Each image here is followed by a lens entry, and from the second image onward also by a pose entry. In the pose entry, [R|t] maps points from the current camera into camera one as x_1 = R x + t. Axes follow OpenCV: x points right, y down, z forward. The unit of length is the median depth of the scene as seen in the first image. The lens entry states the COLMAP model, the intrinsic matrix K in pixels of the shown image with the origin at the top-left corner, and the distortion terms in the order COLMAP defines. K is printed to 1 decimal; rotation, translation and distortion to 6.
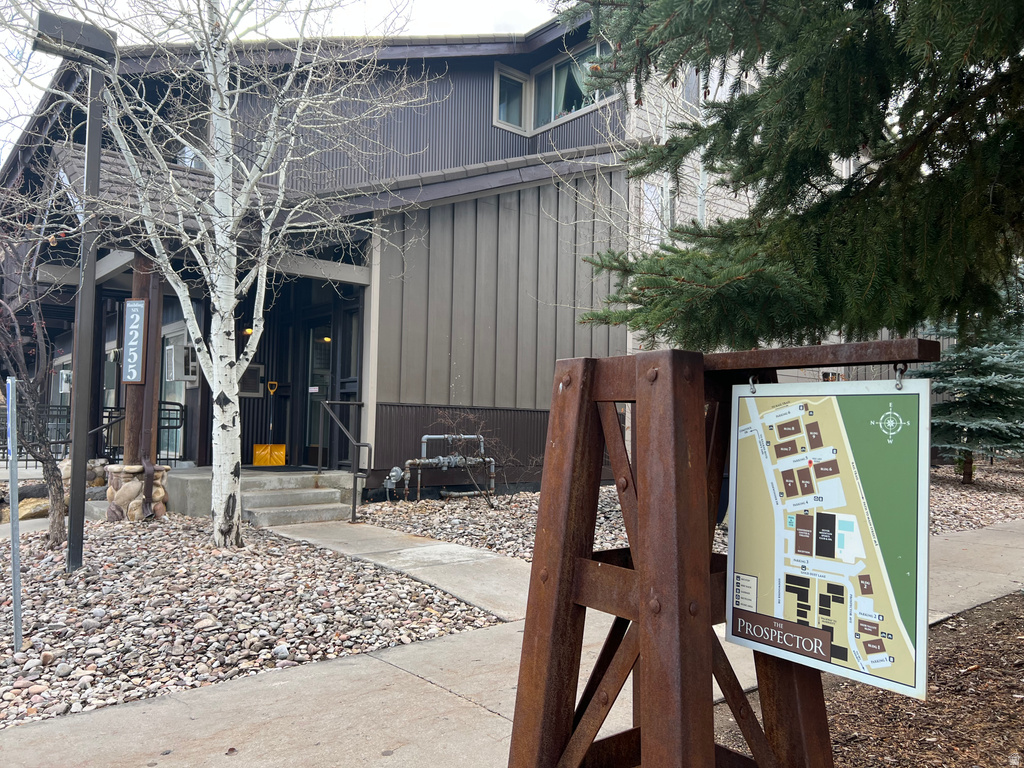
lens RADIAL K [[762.3, 0, 512.0], [0, 762.3, 384.0], [0, 0, 1]] dist [0.021465, -0.007809]
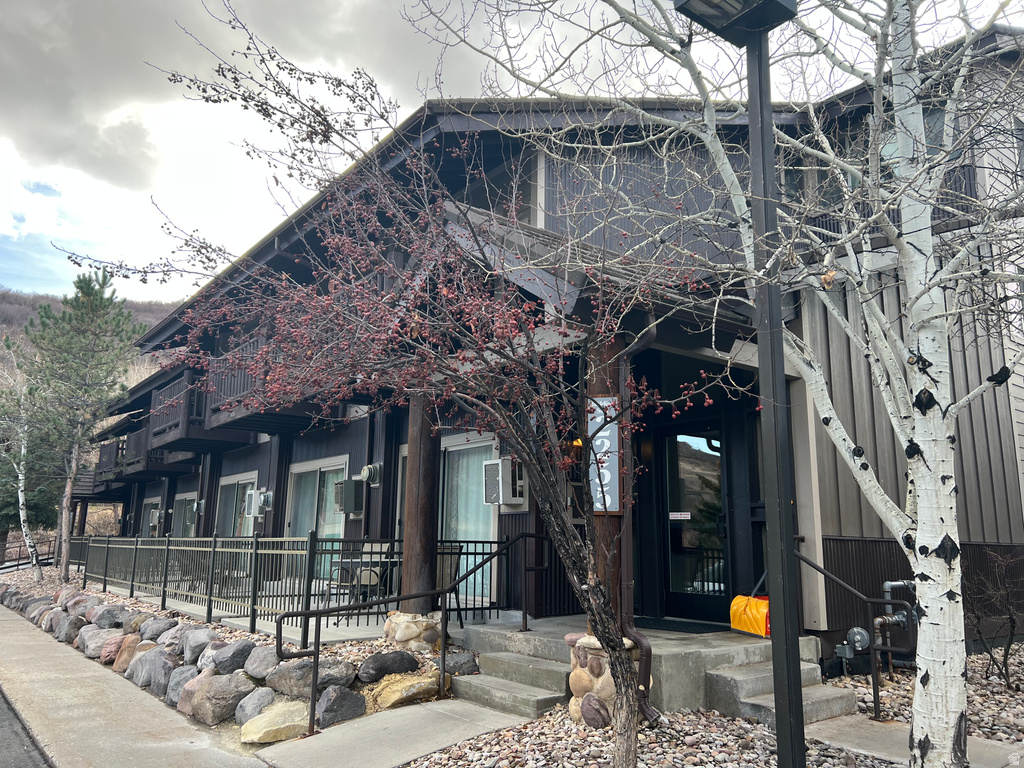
lens RADIAL K [[762.3, 0, 512.0], [0, 762.3, 384.0], [0, 0, 1]] dist [0.021465, -0.007809]
pose [[0.999207, -0.008676, -0.038851, -0.447942], [0.002849, 0.989045, -0.147589, -0.012739], [0.039706, 0.147361, 0.988285, 0.235734]]
